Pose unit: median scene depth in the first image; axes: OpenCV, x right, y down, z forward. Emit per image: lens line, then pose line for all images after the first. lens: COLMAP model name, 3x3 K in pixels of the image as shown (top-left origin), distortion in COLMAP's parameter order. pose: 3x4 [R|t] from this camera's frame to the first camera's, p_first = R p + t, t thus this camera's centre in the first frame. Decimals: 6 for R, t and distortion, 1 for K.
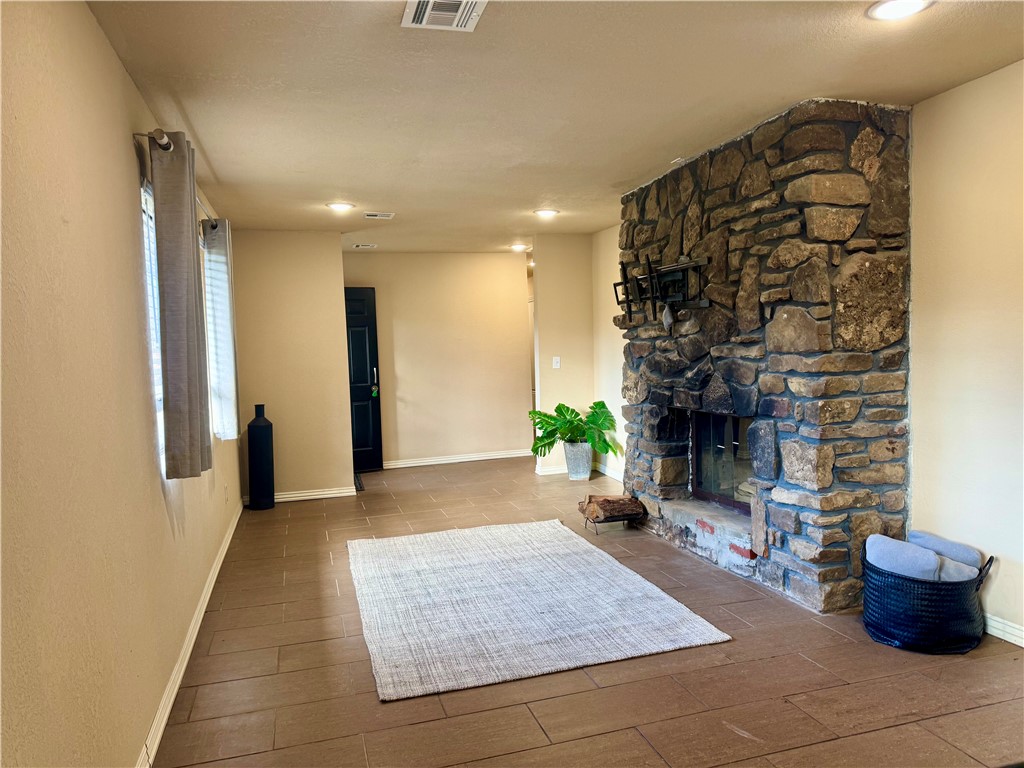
lens RADIAL K [[714.1, 0, 512.0], [0, 714.1, 384.0], [0, 0, 1]] dist [0.107105, -0.136453]
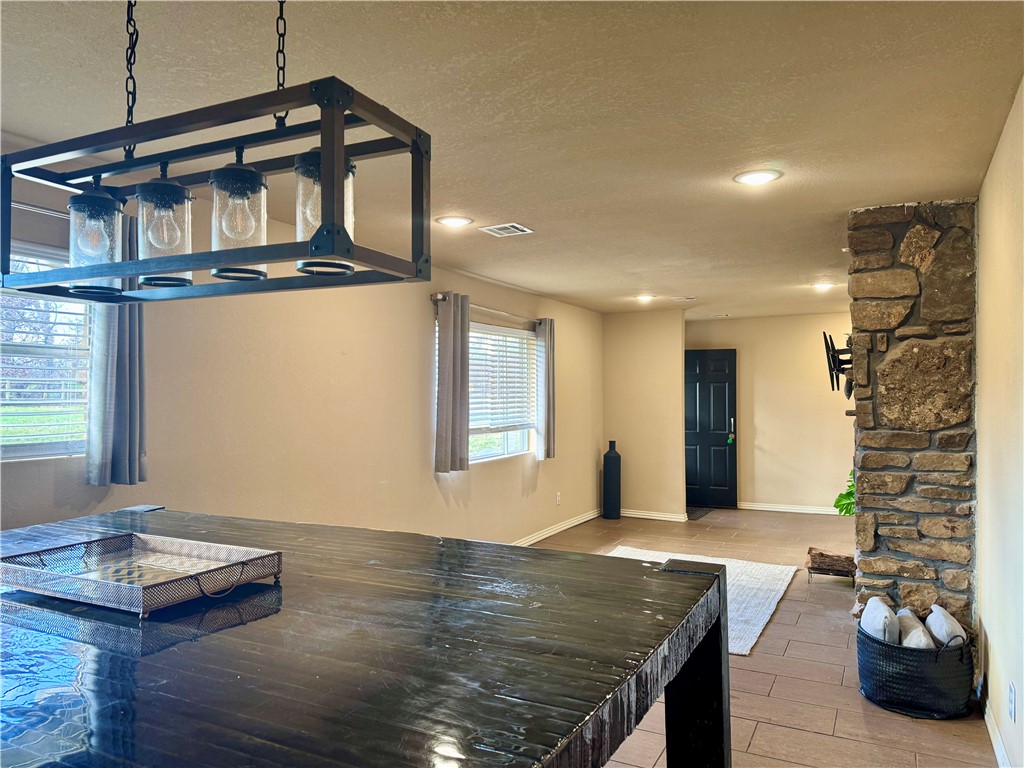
lens RADIAL K [[714.1, 0, 512.0], [0, 714.1, 384.0], [0, 0, 1]] dist [0.107105, -0.136453]
pose [[0.719202, 0.021897, -0.694456, 0.797668], [-0.060831, 0.997650, -0.031541, -0.043296], [0.692133, 0.064928, 0.718844, -0.183624]]
